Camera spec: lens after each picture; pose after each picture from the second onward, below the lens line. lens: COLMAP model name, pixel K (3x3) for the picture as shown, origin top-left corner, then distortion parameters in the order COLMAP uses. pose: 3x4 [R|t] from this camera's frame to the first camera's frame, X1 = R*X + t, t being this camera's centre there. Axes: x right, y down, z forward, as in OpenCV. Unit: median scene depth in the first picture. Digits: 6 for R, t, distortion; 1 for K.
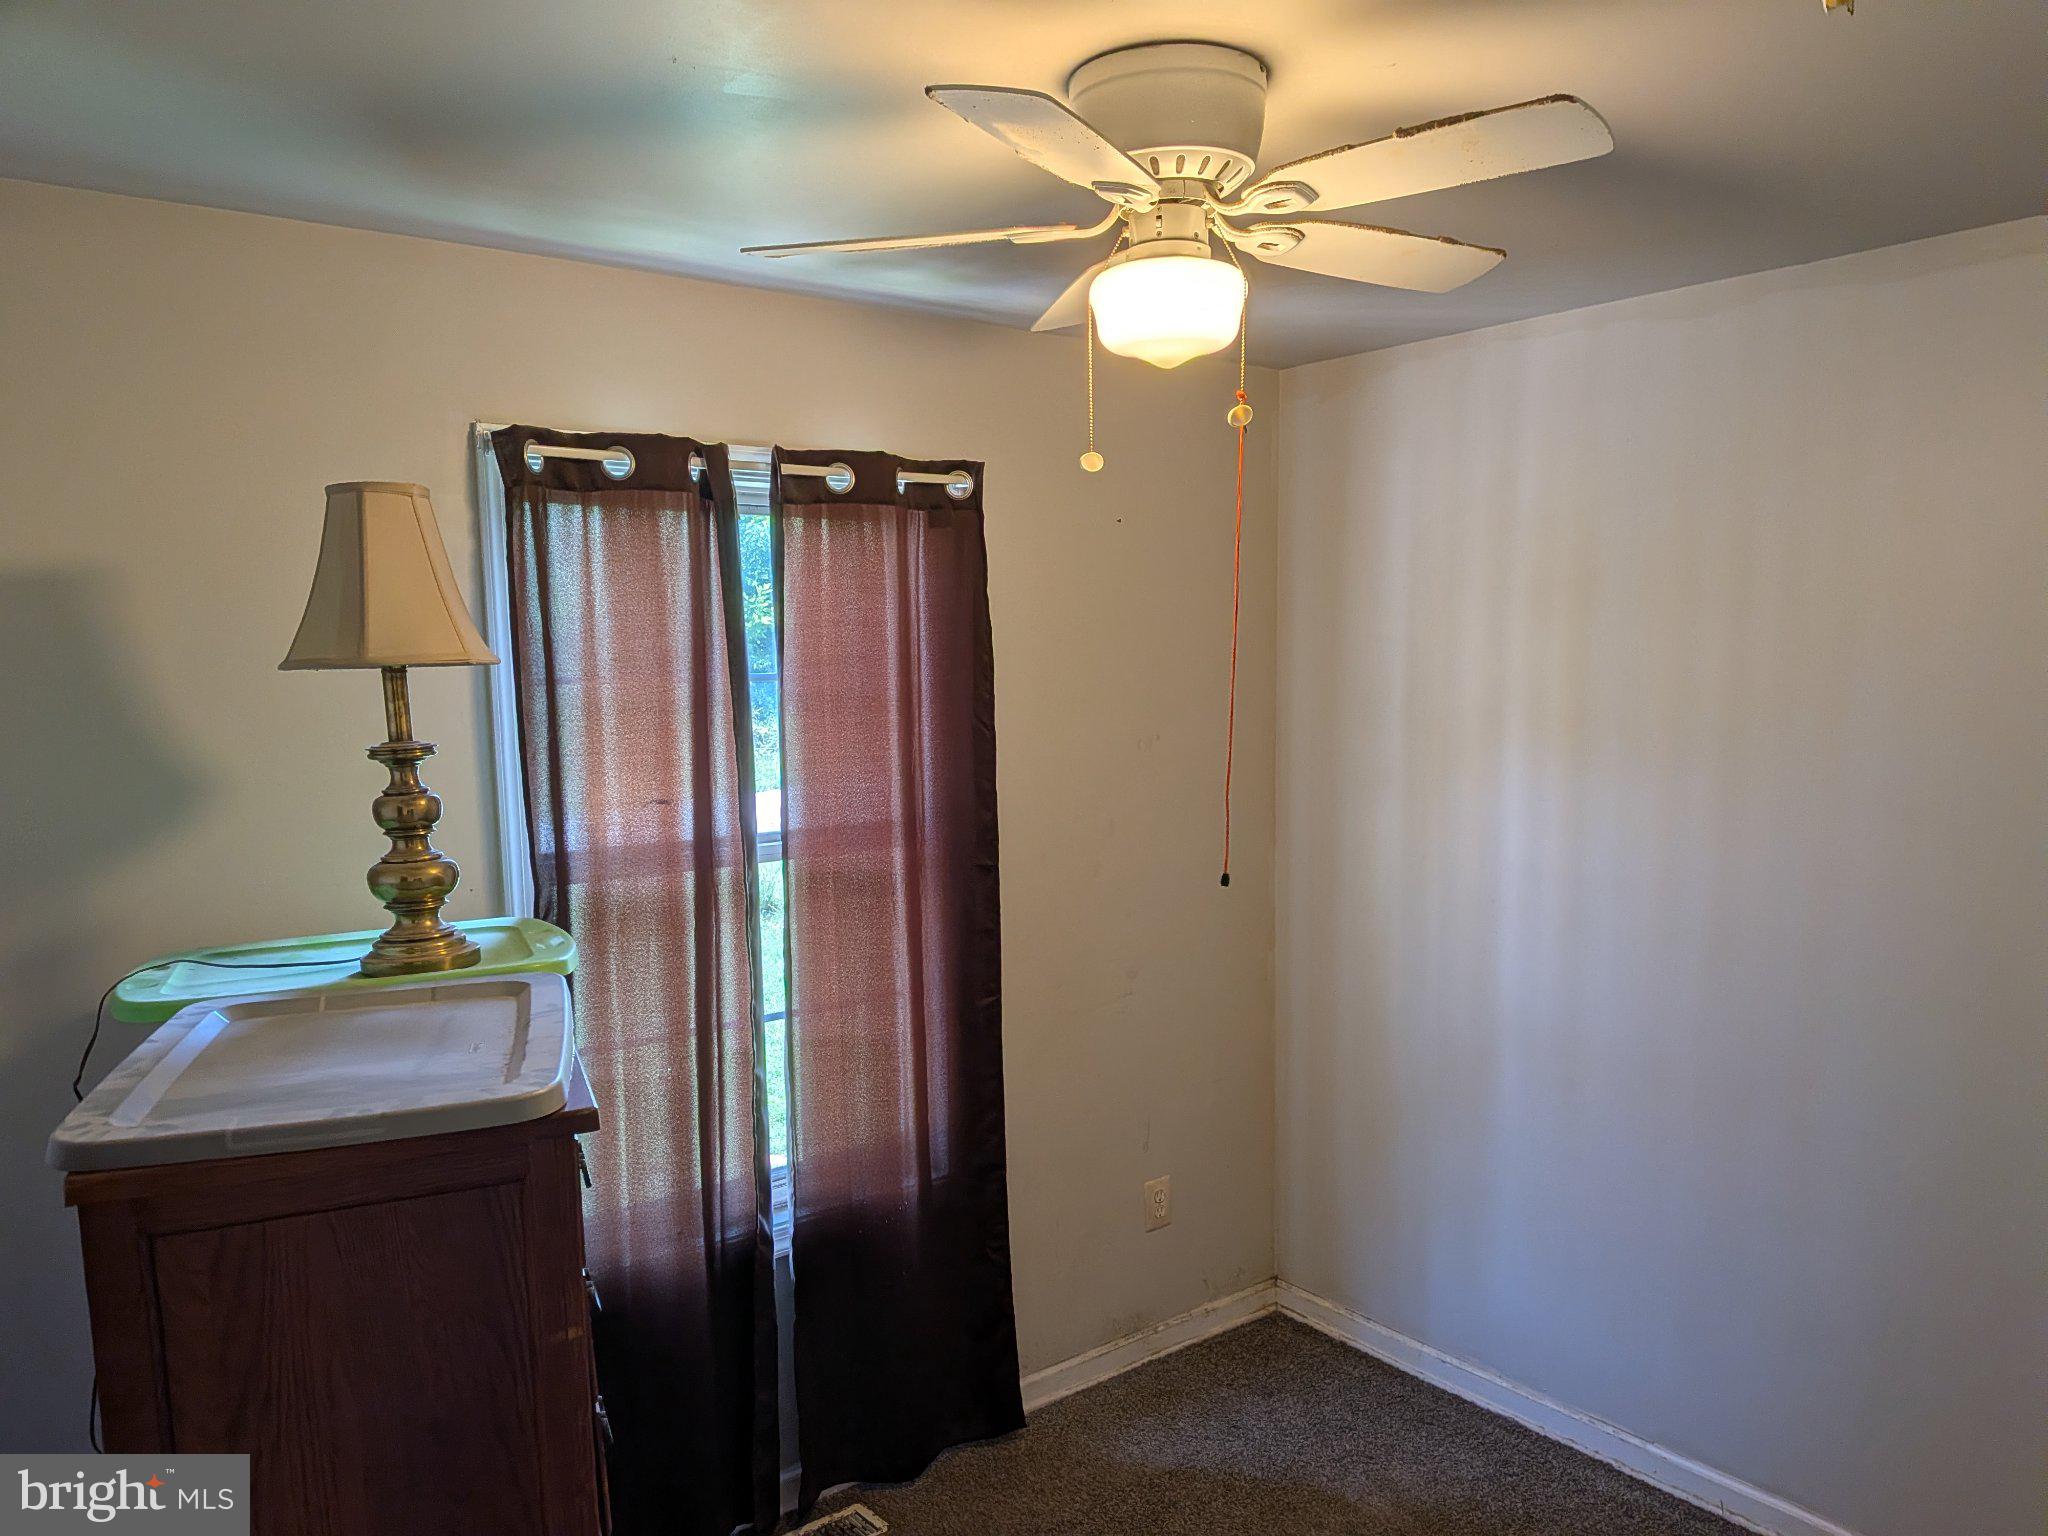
lens RADIAL K [[1480.3, 0, 1017.2], [0, 1480.3, 782.2], [0, 0, 1]] dist [0.078889, -0.128814]
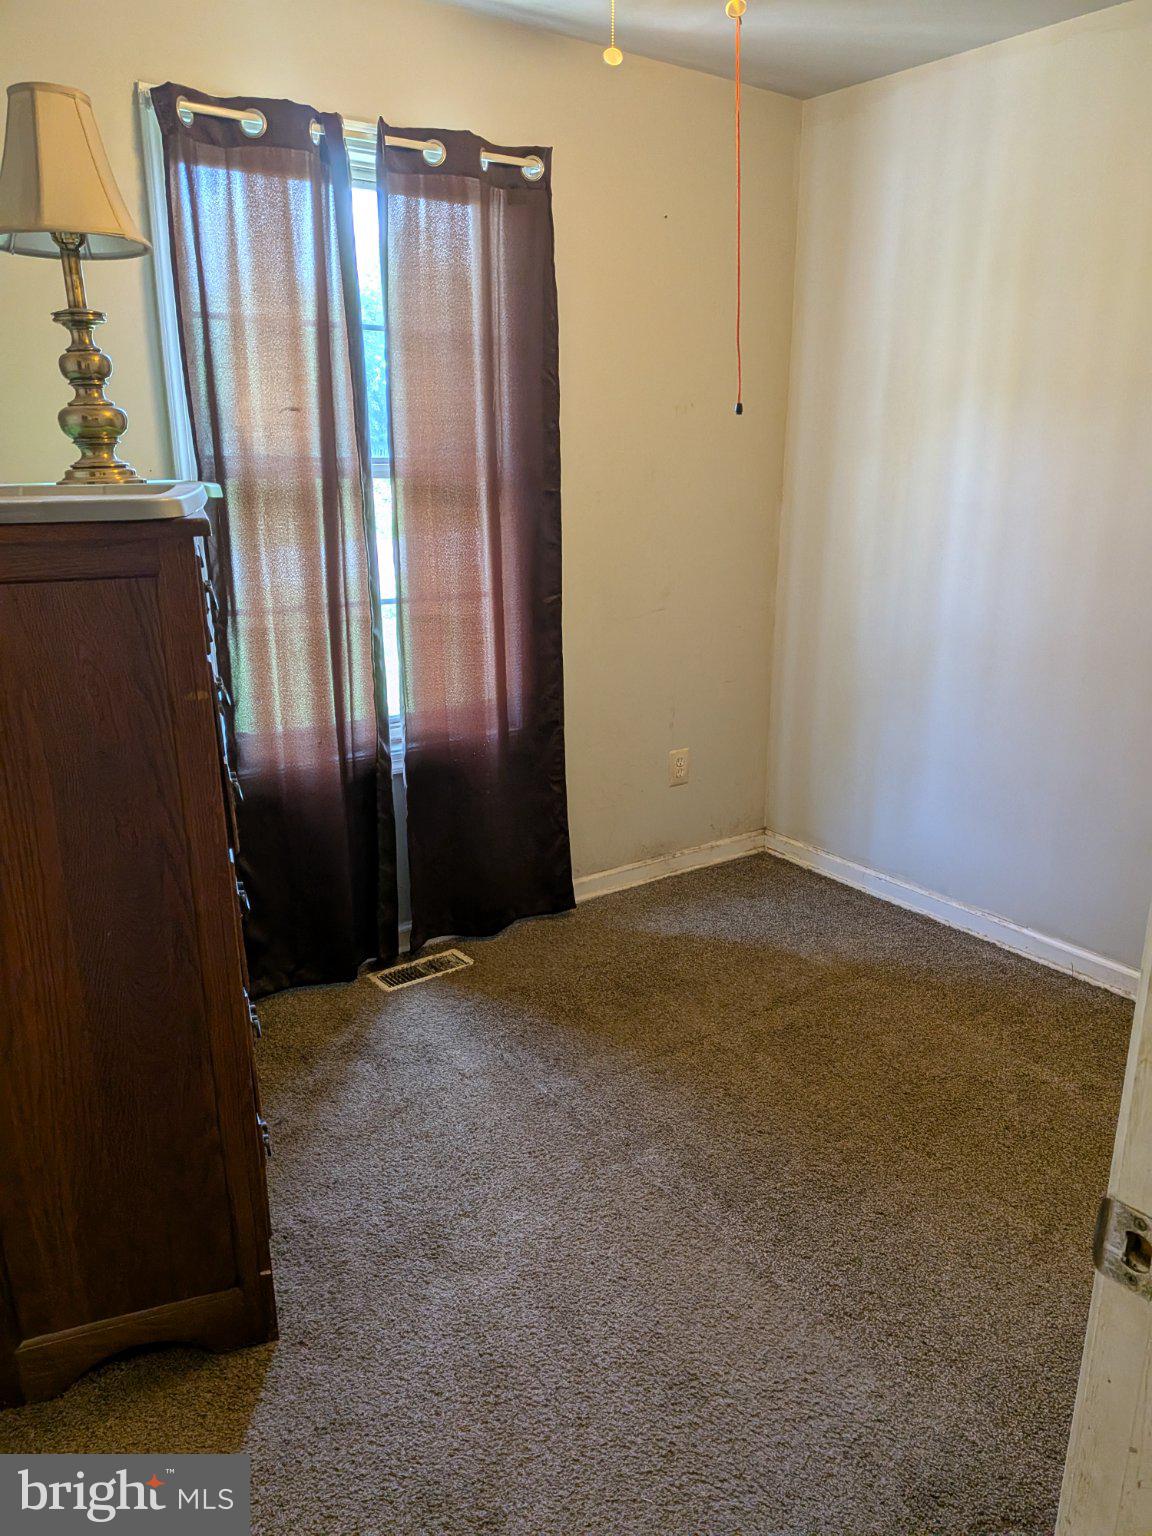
lens RADIAL K [[1110.2, 0, 585.0], [0, 1110.2, 752.4], [0, 0, 1]] dist [0.078889, -0.128814]
pose [[0.999339, 0.025972, -0.025447, 0.040749], [-0.021306, 0.985384, 0.169008, 0.119364], [0.029465, -0.168354, 0.985286, -0.004977]]
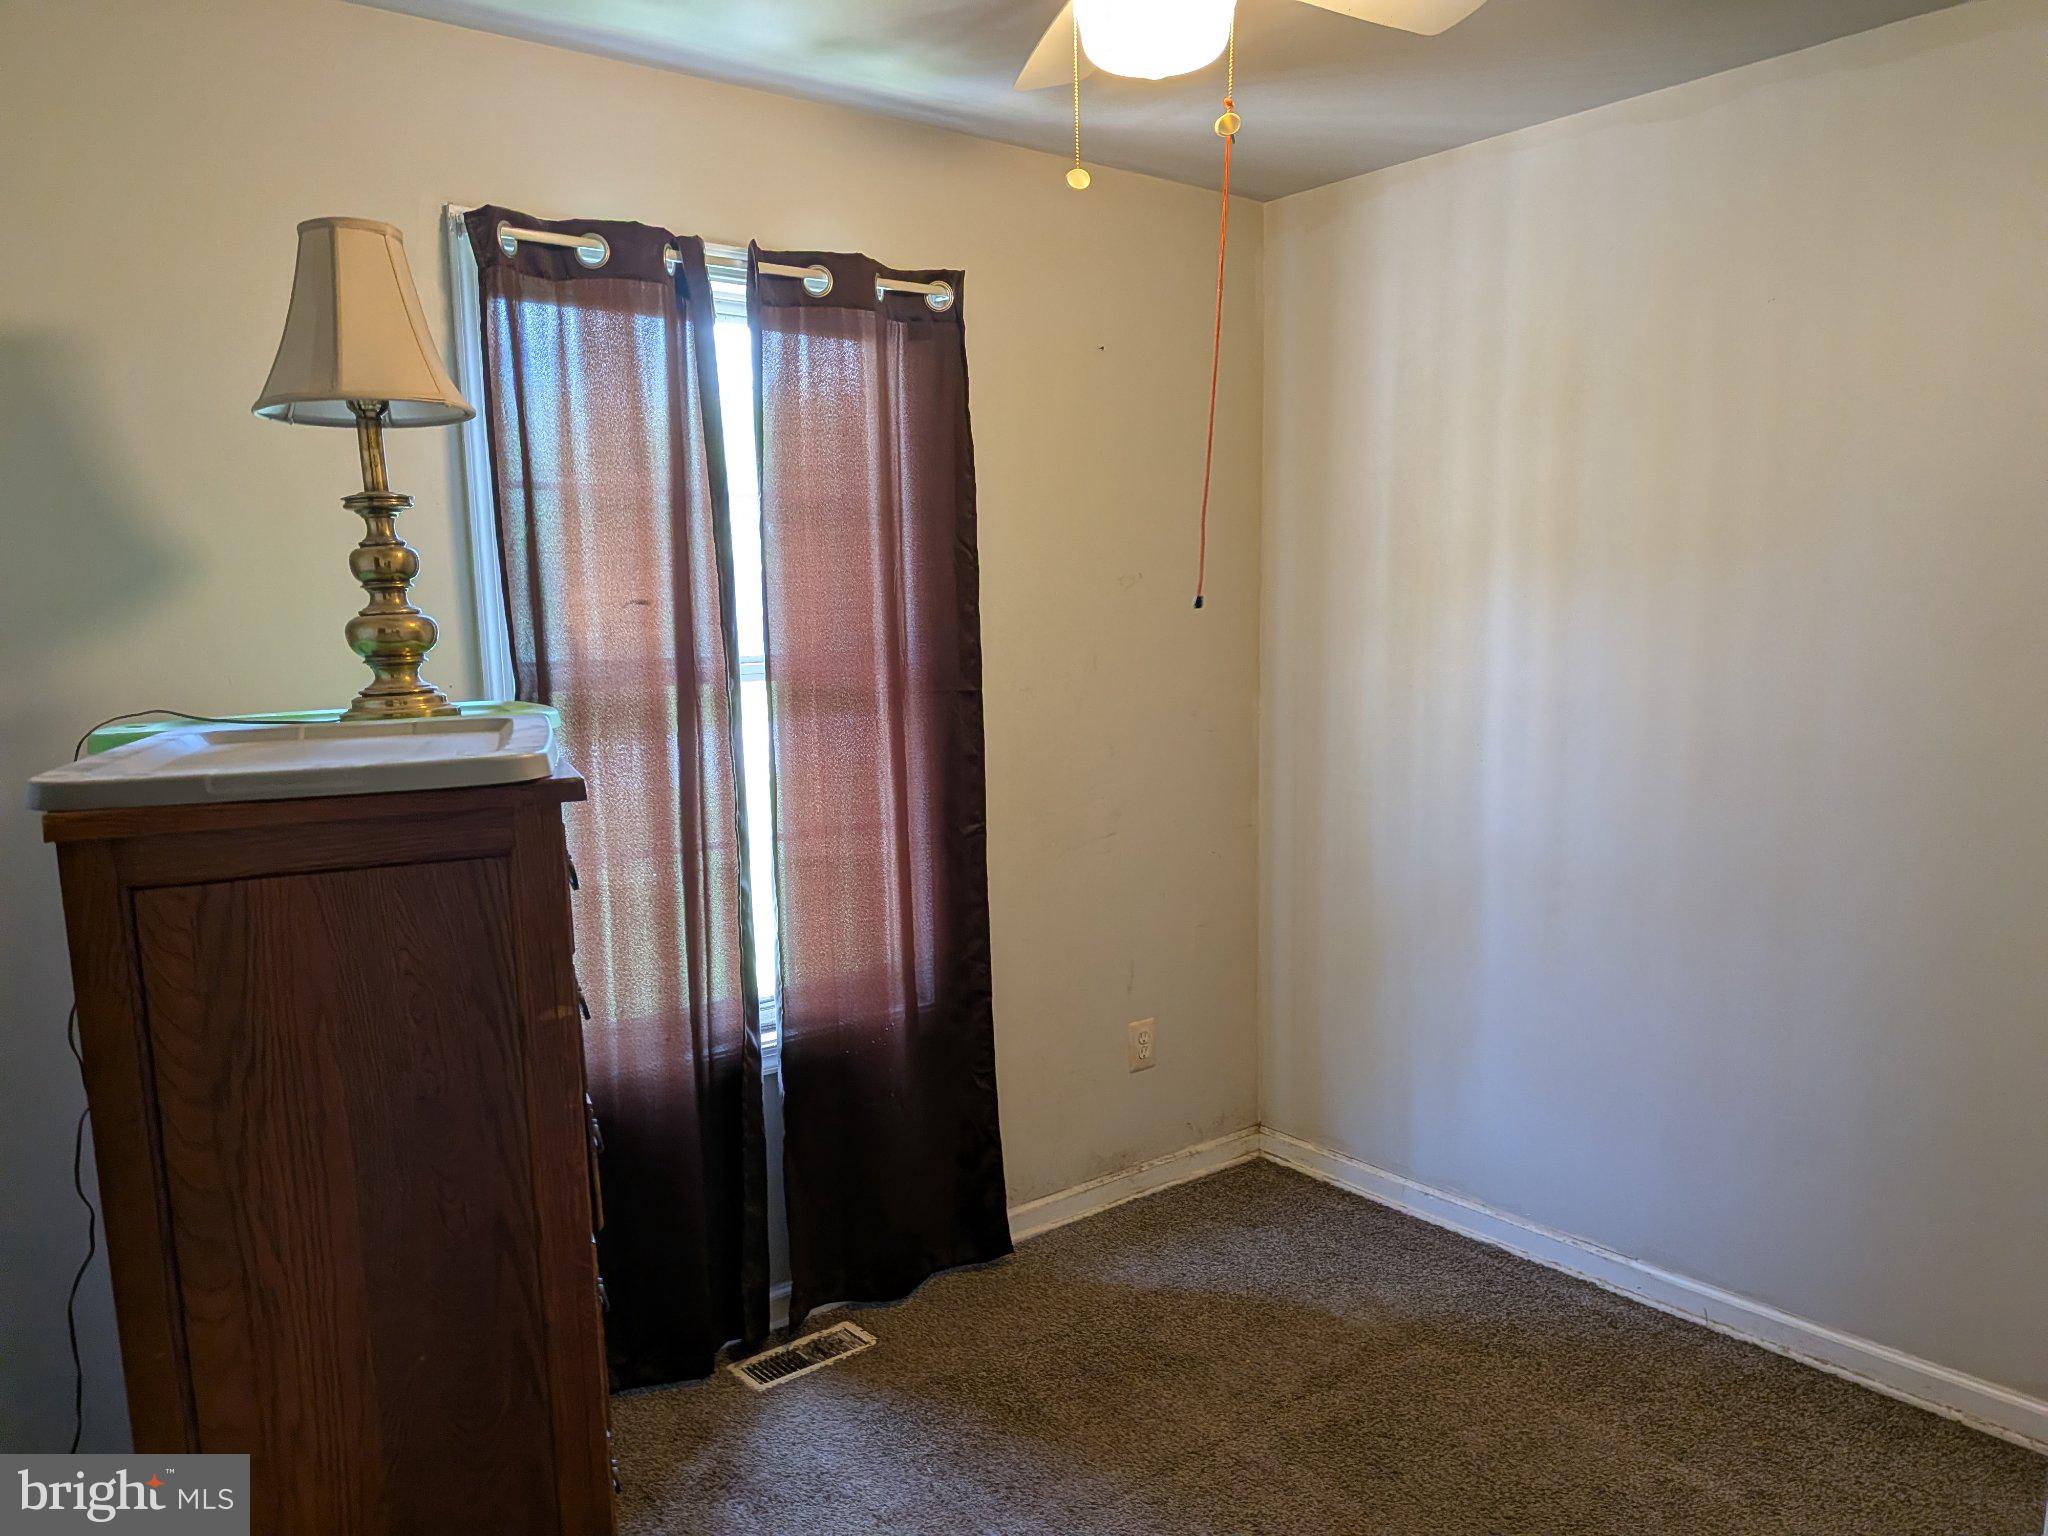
lens RADIAL K [[1480.3, 0, 1002.1], [0, 1480.3, 786.7], [0, 0, 1]] dist [0.078889, -0.128814]
pose [[0.999975, -0.006411, 0.002836, -0.002452], [0.006328, 0.999582, 0.028212, 0.095650], [-0.003016, -0.028193, 0.999598, 0.004210]]
